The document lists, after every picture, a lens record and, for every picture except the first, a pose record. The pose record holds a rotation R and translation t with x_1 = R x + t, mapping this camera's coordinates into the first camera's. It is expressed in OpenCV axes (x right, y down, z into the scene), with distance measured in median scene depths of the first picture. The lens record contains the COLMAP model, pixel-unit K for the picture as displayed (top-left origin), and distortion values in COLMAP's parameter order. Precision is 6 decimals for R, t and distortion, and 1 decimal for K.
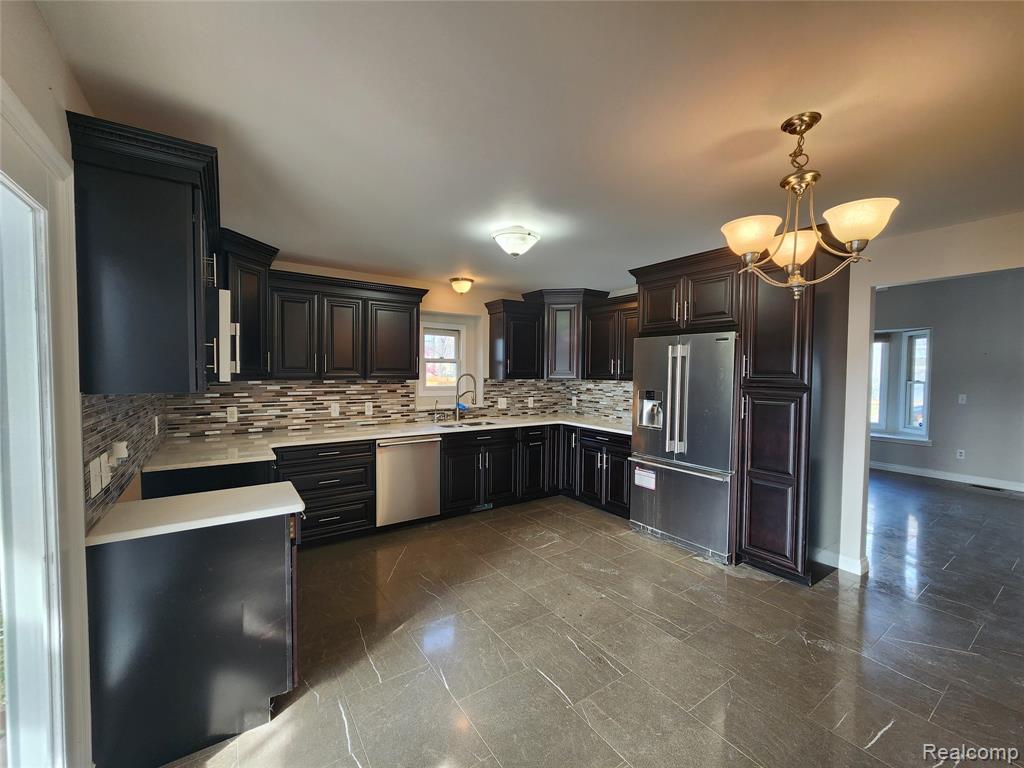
lens RADIAL K [[418.5, 0, 509.6], [0, 418.5, 385.1], [0, 0, 1]] dist [0.002236, -0.000295]
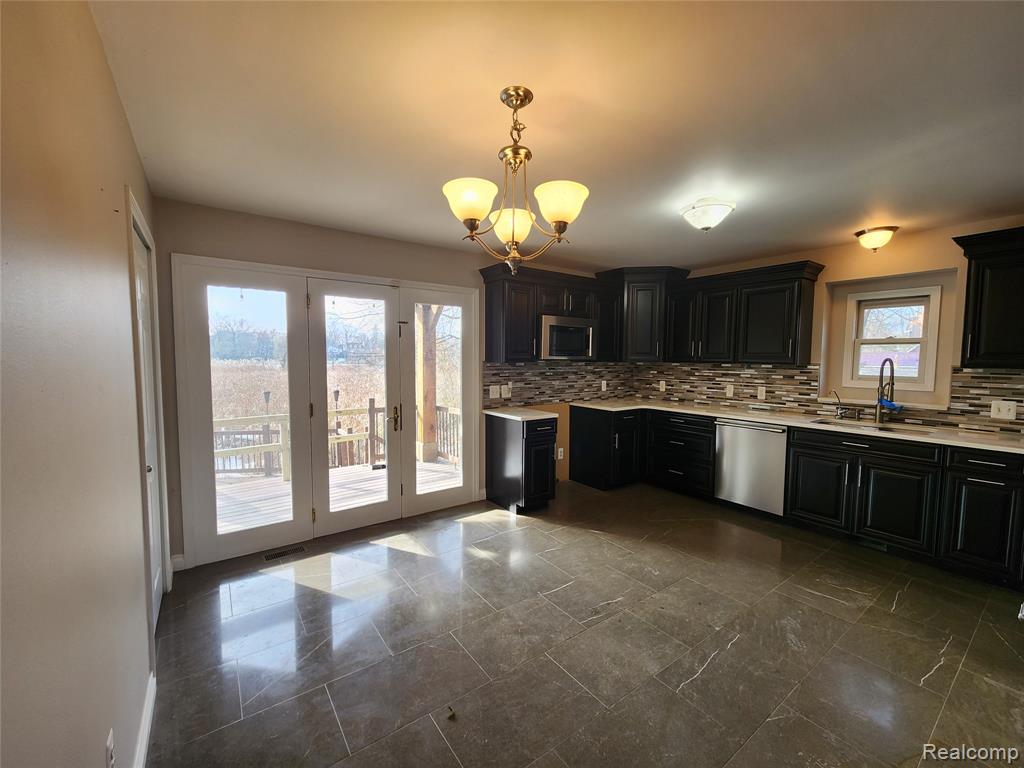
lens RADIAL K [[416.4, 0, 512.0], [0, 416.4, 384.0], [0, 0, 1]] dist [-0.001195, -0.000510]
pose [[0.031667, 0.057158, -0.997863, 0.648653], [-0.039288, 0.997663, 0.055900, 0.002412], [0.998726, 0.037434, 0.033839, 0.368918]]
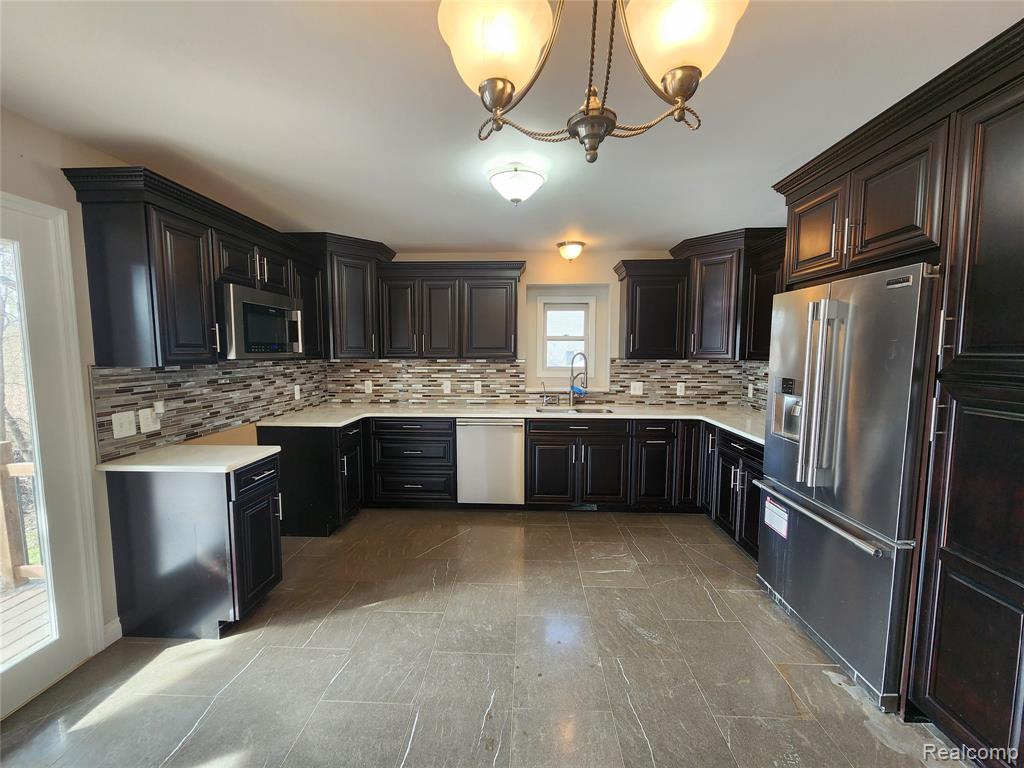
lens RADIAL K [[417.0, 0, 507.6], [0, 417.0, 386.6], [0, 0, 1]] dist [-0.000069, -0.000128]
pose [[0.799690, 0.043992, -0.598799, 0.330848], [-0.013825, 0.998397, 0.054886, -0.002283], [0.600254, -0.035613, 0.799016, 0.236111]]
